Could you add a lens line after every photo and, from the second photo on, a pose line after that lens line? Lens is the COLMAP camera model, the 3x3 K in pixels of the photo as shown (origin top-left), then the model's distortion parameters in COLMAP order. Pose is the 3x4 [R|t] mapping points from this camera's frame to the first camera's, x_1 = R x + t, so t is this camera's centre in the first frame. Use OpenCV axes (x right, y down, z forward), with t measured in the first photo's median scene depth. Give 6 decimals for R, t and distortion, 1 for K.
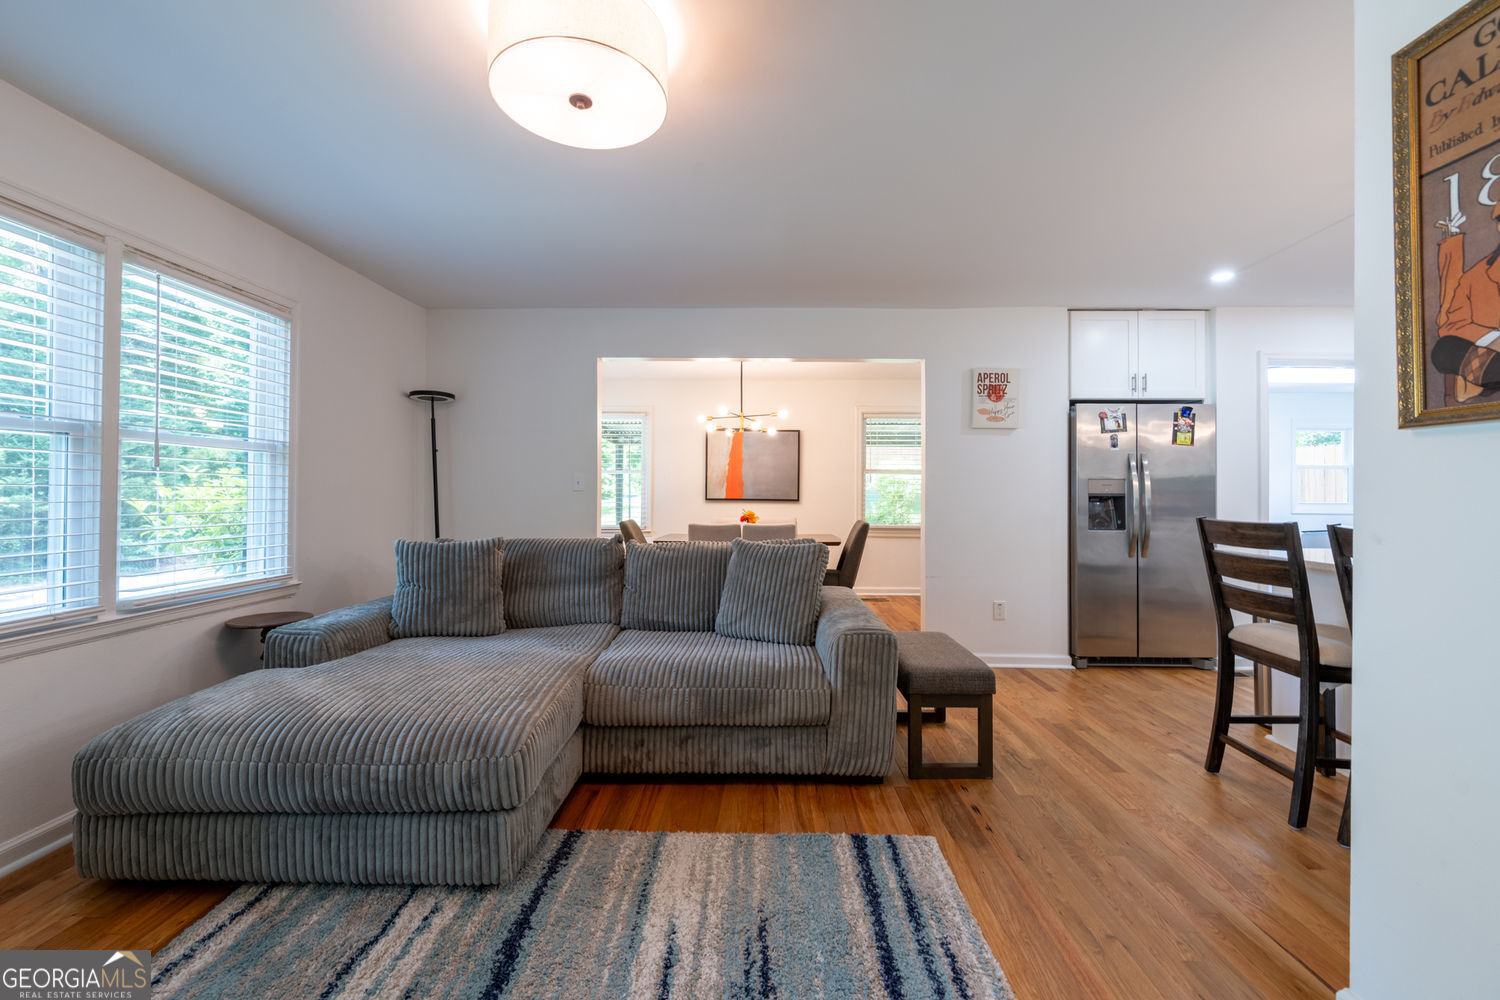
lens RADIAL K [[605.2, 0, 733.7], [0, 605.2, 491.4], [0, 0, 1]] dist [-0.001051, -0.000738]
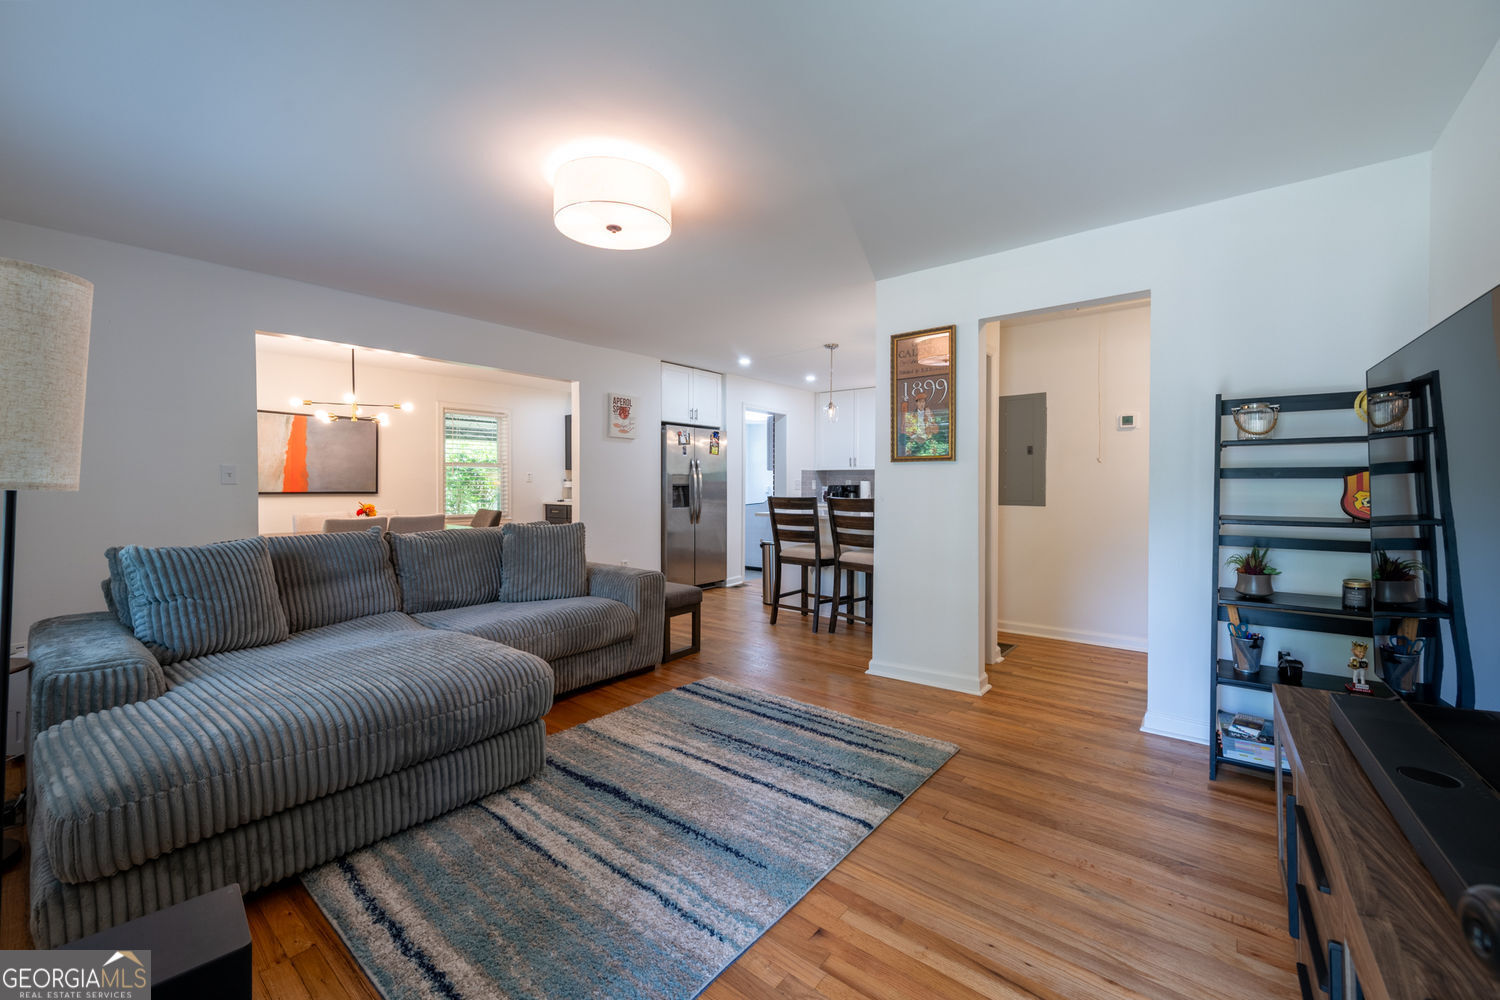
lens RADIAL K [[605.2, 0, 728.7], [0, 605.2, 502.4], [0, 0, 1]] dist [-0.001051, -0.000738]
pose [[0.634203, -0.030636, 0.772559, -0.823972], [0.003758, 0.999325, 0.036544, -0.007782], [-0.773158, -0.020273, 0.633890, -0.135777]]
